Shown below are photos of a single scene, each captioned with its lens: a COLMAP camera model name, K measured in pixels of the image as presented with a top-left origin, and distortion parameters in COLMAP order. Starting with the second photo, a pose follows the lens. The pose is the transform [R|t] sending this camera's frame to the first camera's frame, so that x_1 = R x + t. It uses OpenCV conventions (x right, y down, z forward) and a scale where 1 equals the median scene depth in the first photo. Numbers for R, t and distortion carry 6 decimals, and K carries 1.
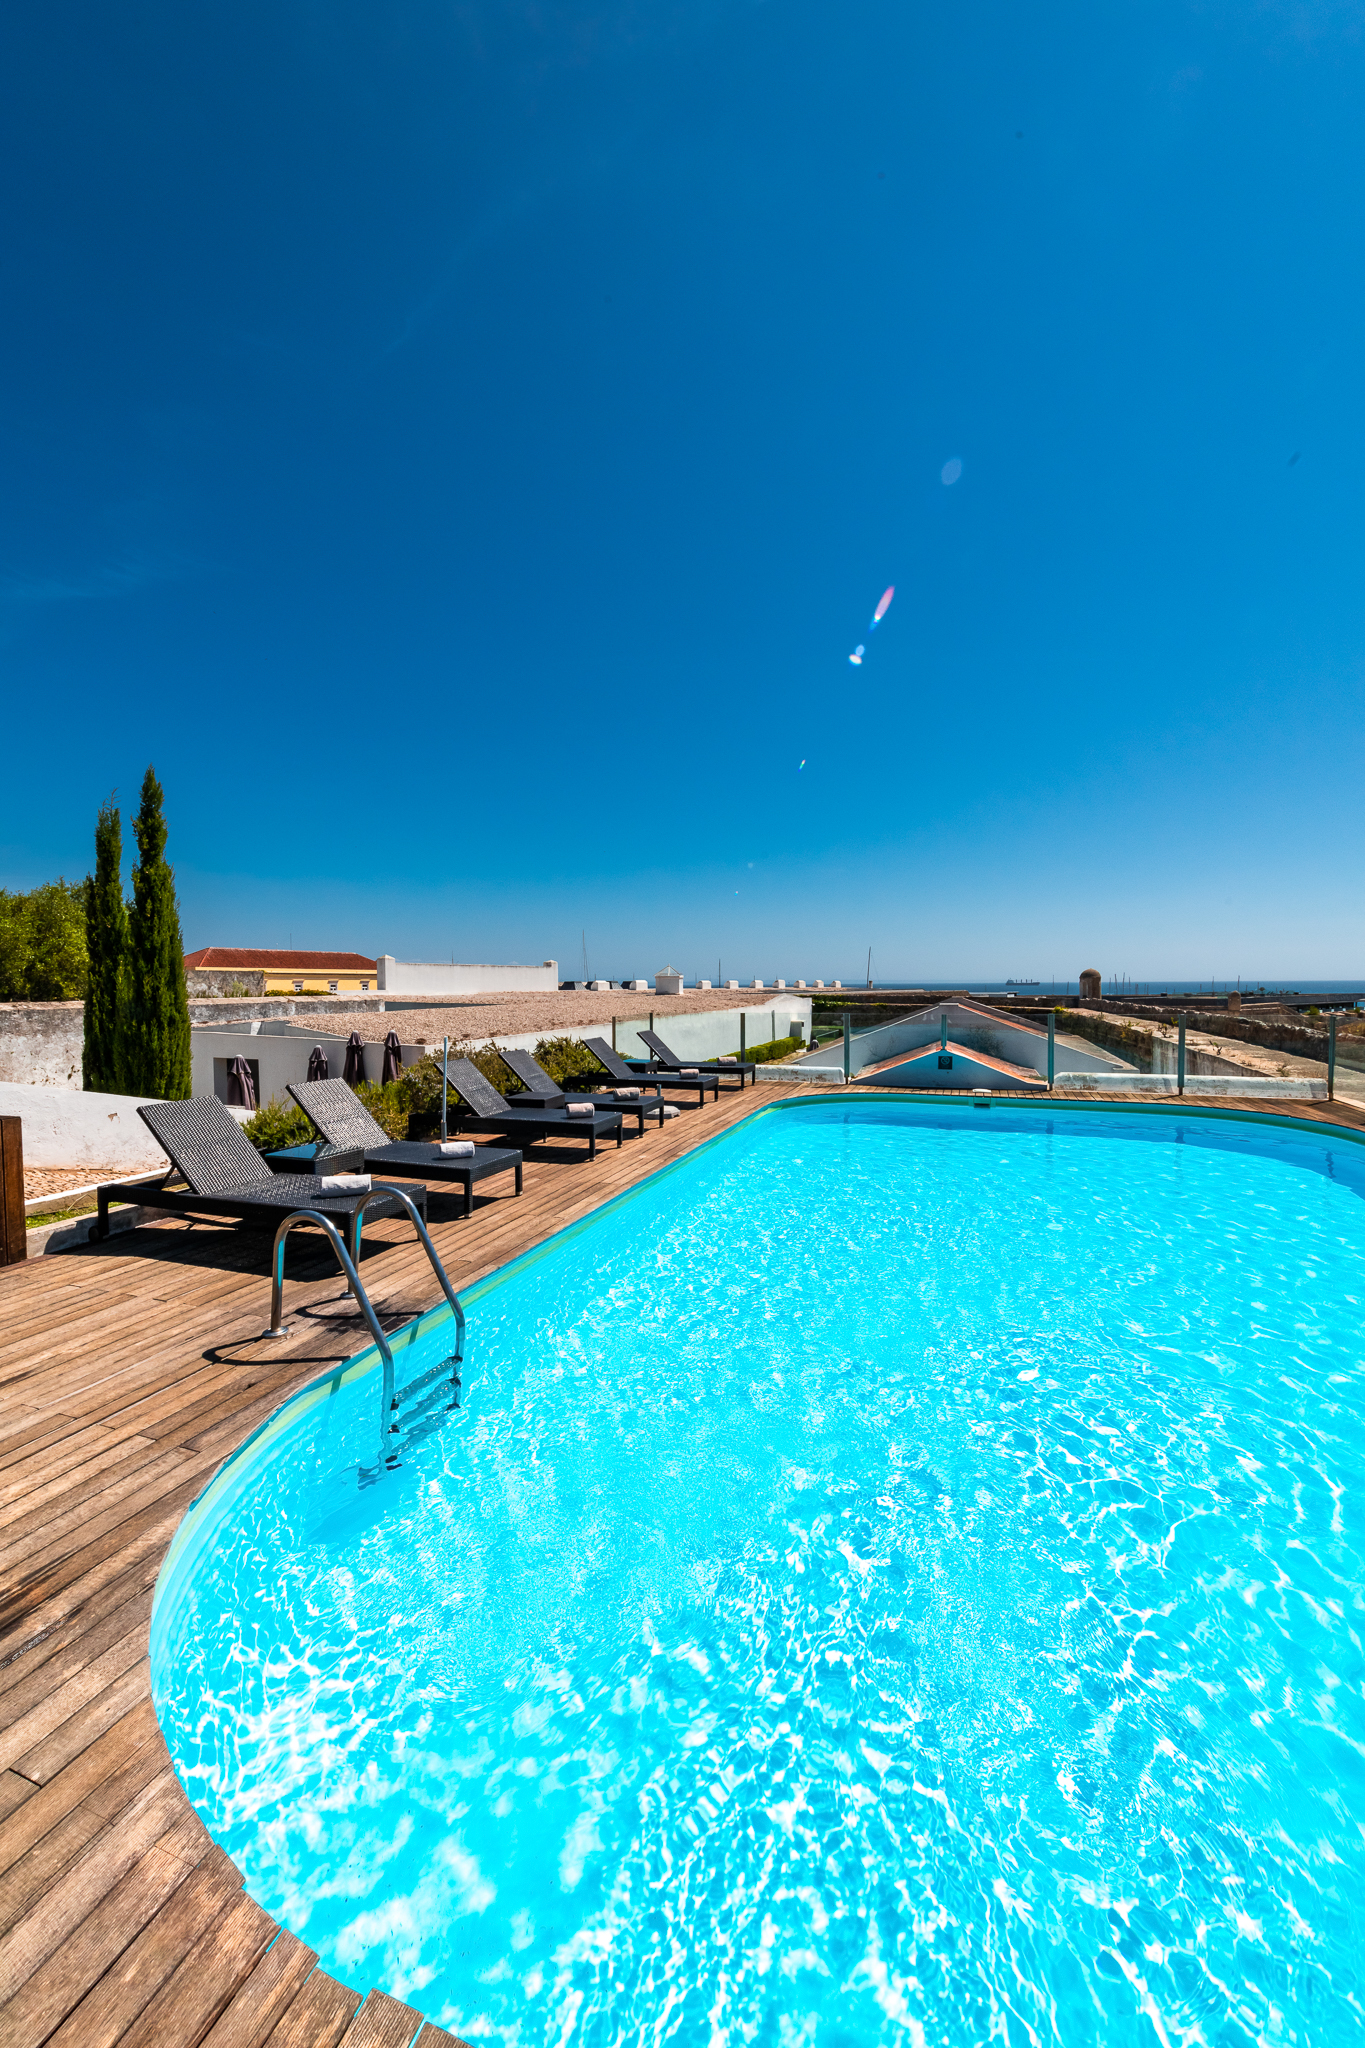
lens RADIAL K [[792.8, 0, 676.2], [0, 792.8, 1017.0], [0, 0, 1]] dist [0.015502, -0.006446]
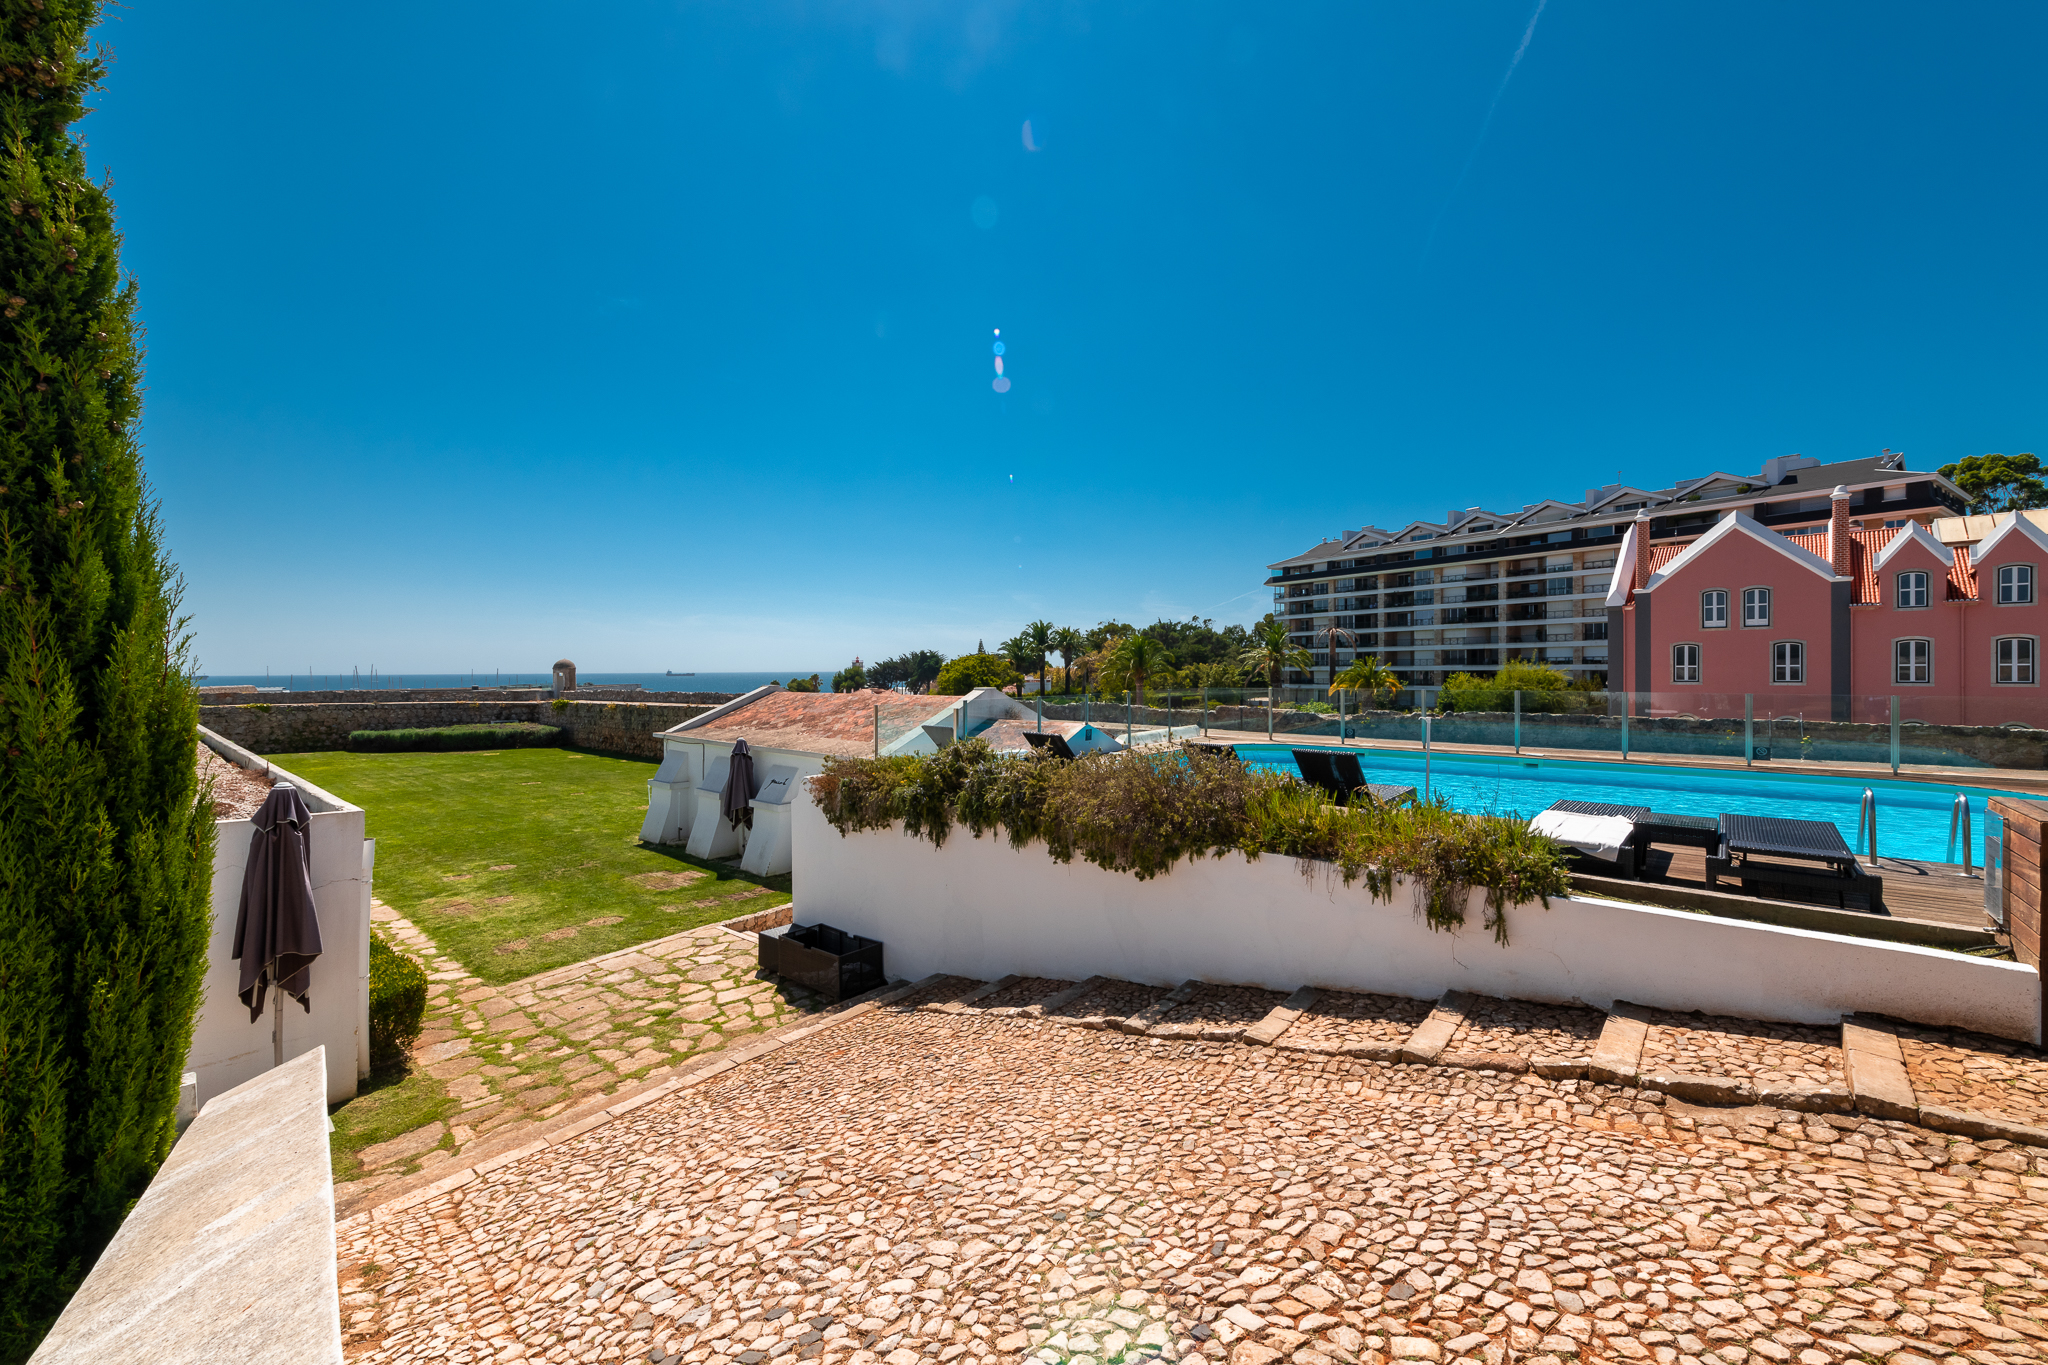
lens RADIAL K [[792.8, 0, 1030.4], [0, 792.8, 676.5], [0, 0, 1]] dist [0.015502, -0.006446]
pose [[0.332187, -0.003214, 0.943208, -0.928479], [0.043161, 0.998998, -0.011797, -0.021771], [-0.942225, 0.044629, 0.331993, 0.783769]]
